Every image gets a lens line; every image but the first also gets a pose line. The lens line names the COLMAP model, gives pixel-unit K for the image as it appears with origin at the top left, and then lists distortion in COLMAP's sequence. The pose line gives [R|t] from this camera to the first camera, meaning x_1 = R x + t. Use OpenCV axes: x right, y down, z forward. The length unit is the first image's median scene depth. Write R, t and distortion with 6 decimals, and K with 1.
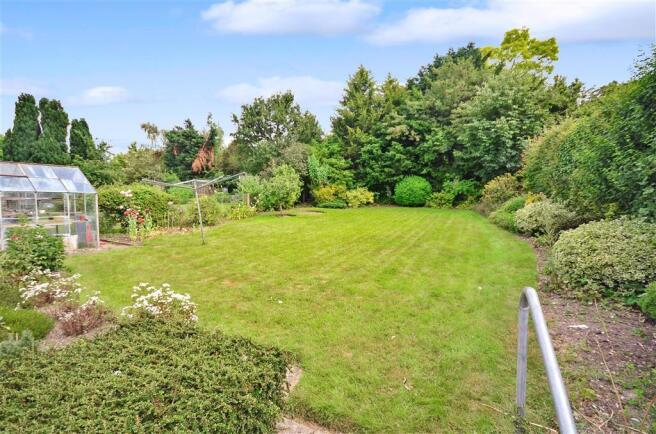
lens RADIAL K [[286.9, 0, 325.6], [0, 286.9, 219.0], [0, 0, 1]] dist [0.000812, -0.001112]
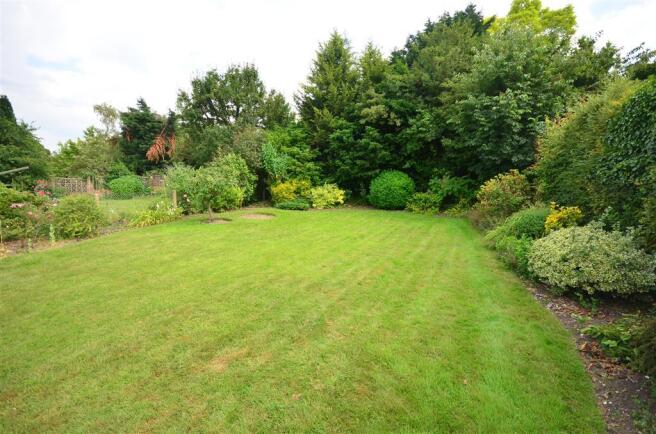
lens RADIAL K [[286.9, 0, 327.9], [0, 286.9, 219.8], [0, 0, 1]] dist [0.000812, -0.001112]
pose [[0.999837, 0.015071, 0.009930, 0.119052], [-0.015349, 0.999478, 0.028445, -0.033444], [-0.009496, -0.028593, 0.999546, 0.202622]]
